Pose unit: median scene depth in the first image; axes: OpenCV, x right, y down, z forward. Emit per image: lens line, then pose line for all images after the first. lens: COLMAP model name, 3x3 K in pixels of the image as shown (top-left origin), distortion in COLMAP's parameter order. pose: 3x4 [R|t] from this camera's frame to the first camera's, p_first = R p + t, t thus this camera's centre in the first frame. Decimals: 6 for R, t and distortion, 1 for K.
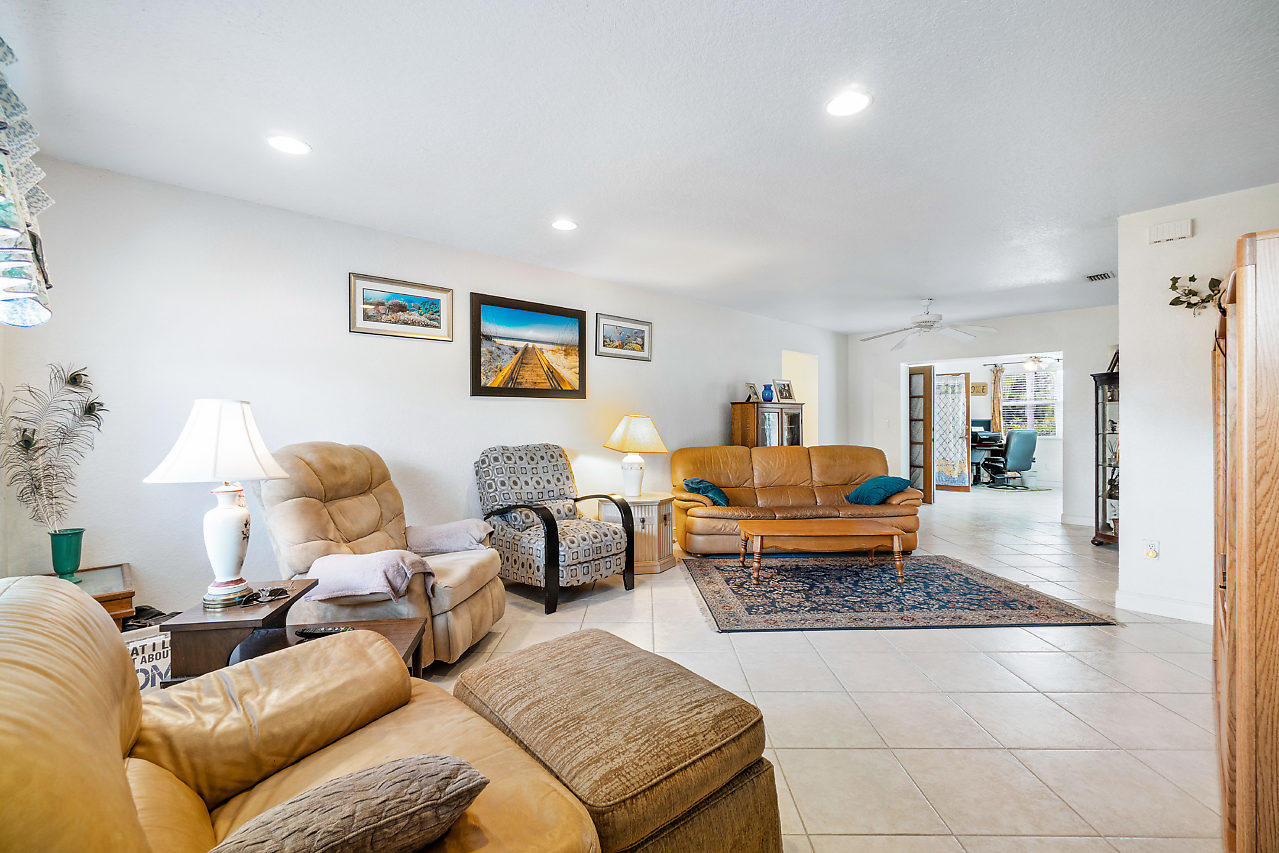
lens RADIAL K [[556.0, 0, 641.5], [0, 556.0, 420.7], [0, 0, 1]] dist [-0.001142, 0.000247]
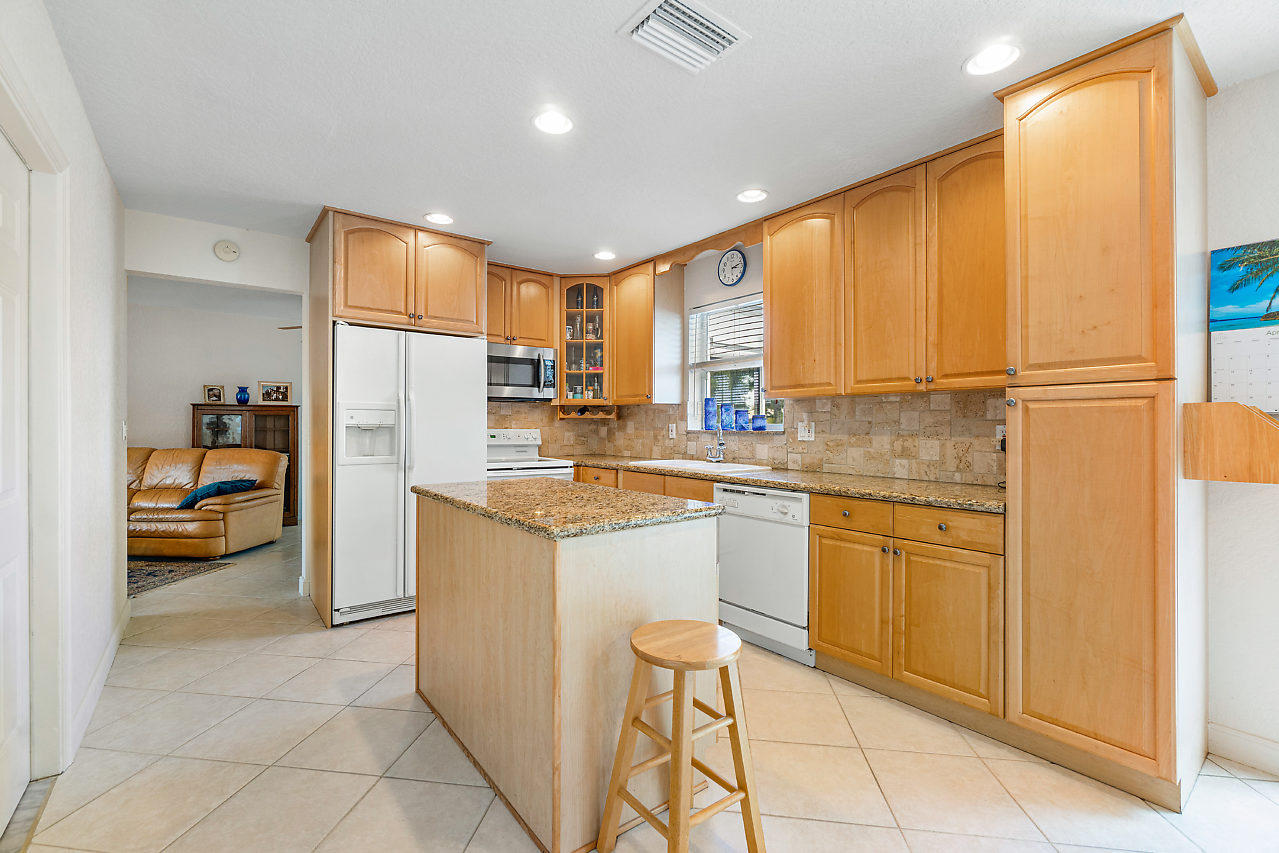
lens RADIAL K [[556.0, 0, 641.5], [0, 556.0, 420.7], [0, 0, 1]] dist [-0.001142, 0.000247]
pose [[0.990468, 0.013741, -0.137053, 1.545817], [-0.014220, 0.999896, -0.002516, -0.017821], [0.137004, 0.004441, 0.990561, 0.175630]]
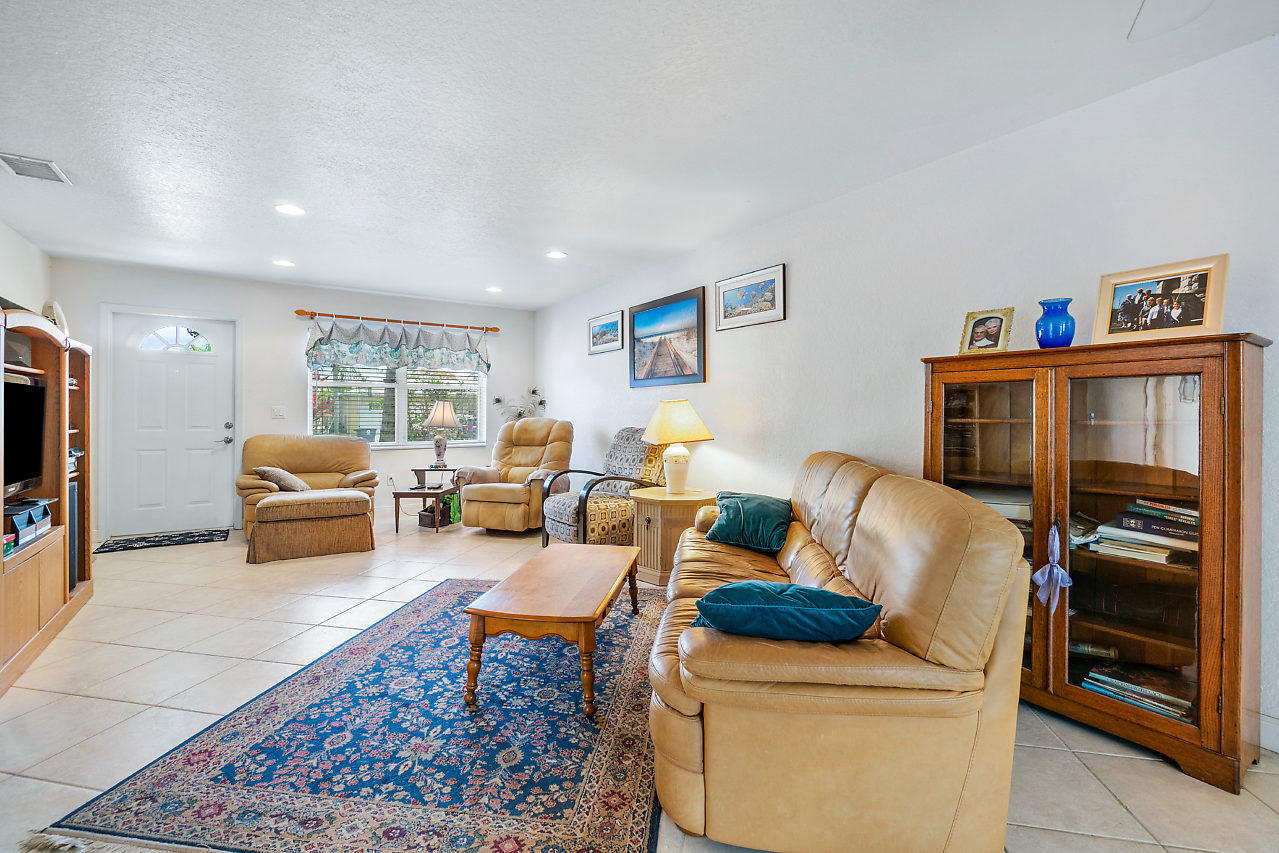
lens RADIAL K [[556.0, 0, 641.5], [0, 556.0, 420.7], [0, 0, 1]] dist [-0.001142, 0.000247]
pose [[-0.185439, 0.025254, -0.982331, 0.899788], [0.004428, 0.999681, 0.024864, 0.000528], [0.982646, 0.000261, -0.185492, 1.175149]]
